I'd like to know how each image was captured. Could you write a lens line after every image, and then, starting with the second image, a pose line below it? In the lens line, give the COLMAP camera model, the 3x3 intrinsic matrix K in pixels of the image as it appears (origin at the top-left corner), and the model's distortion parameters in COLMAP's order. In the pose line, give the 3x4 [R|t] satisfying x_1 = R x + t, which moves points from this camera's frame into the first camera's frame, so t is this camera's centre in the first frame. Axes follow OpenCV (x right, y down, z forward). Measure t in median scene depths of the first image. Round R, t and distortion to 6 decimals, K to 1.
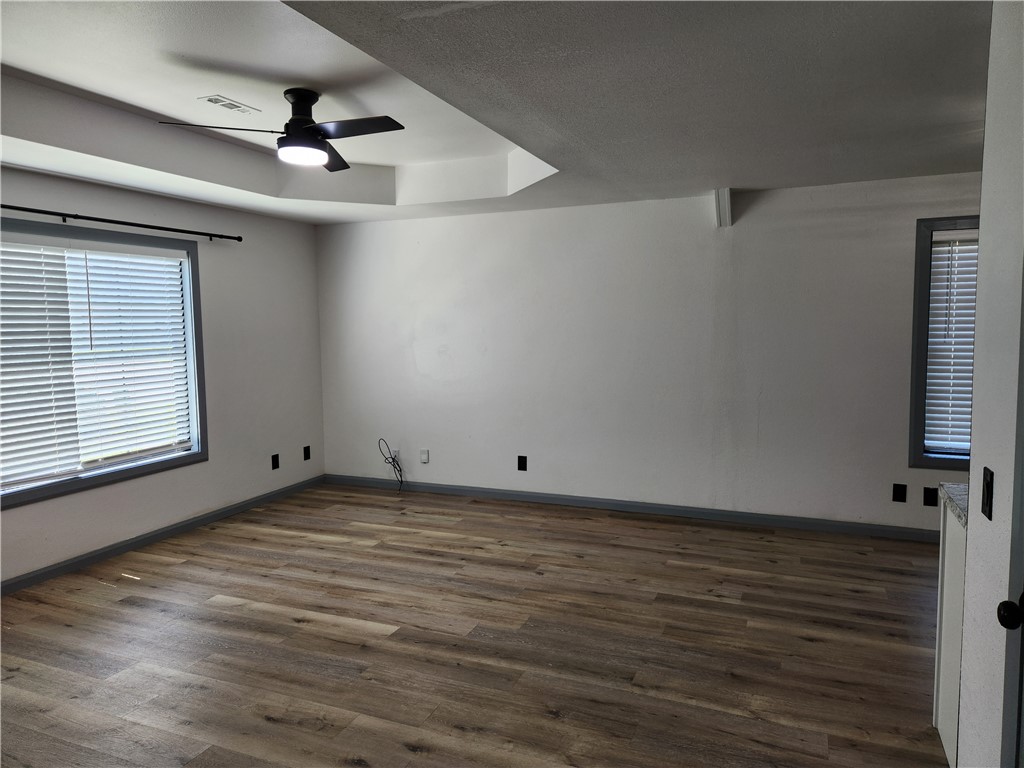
lens RADIAL K [[682.6, 0, 511.3], [0, 682.6, 378.2], [0, 0, 1]] dist [0.071696, -0.059903]
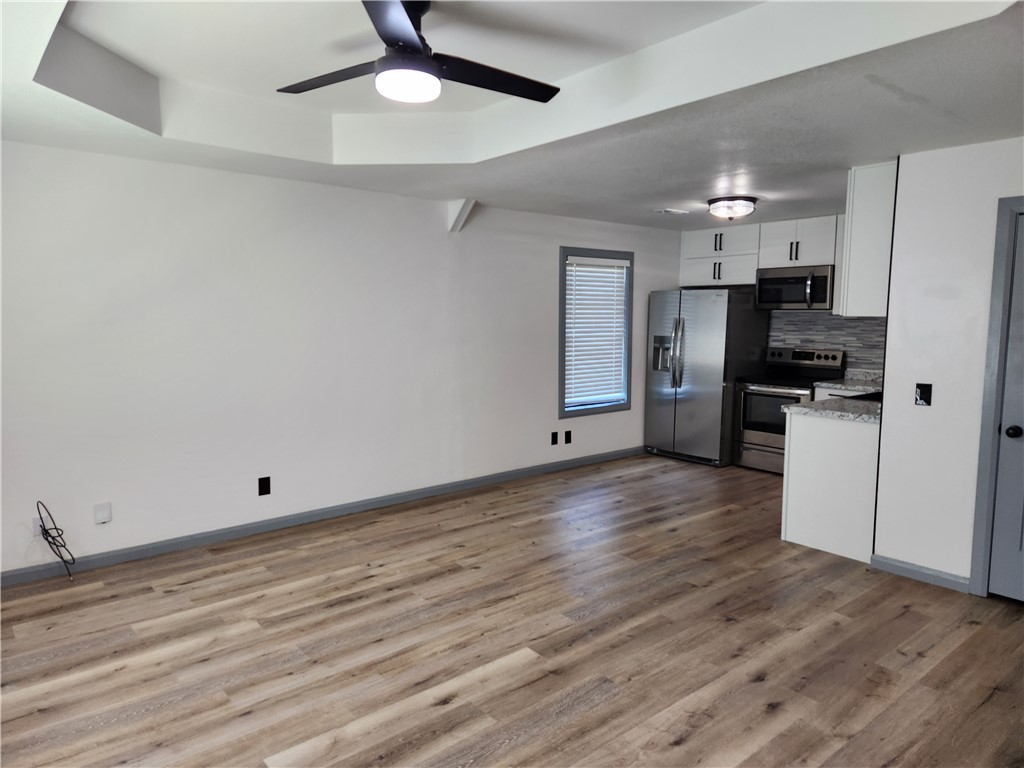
lens RADIAL K [[682.6, 0, 517.4], [0, 682.6, 384.1], [0, 0, 1]] dist [0.071696, -0.059903]
pose [[0.450236, -0.080121, 0.889308, -0.806594], [0.065331, 0.996253, 0.056681, -0.033200], [-0.890516, 0.032580, 0.453783, 0.497432]]
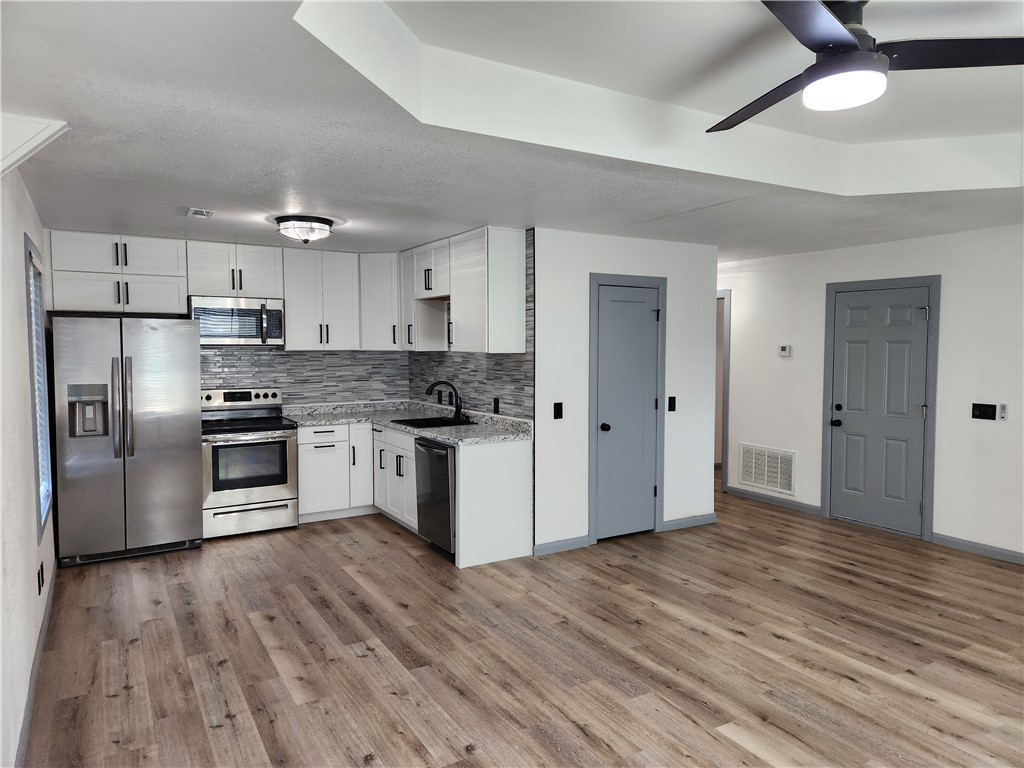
lens RADIAL K [[682.6, 0, 524.9], [0, 682.6, 384.3], [0, 0, 1]] dist [0.071696, -0.059903]
pose [[-0.815958, -0.023395, 0.577637, -0.376023], [0.058693, 0.990666, 0.123032, -0.134933], [-0.575123, 0.134292, -0.806969, 1.477165]]
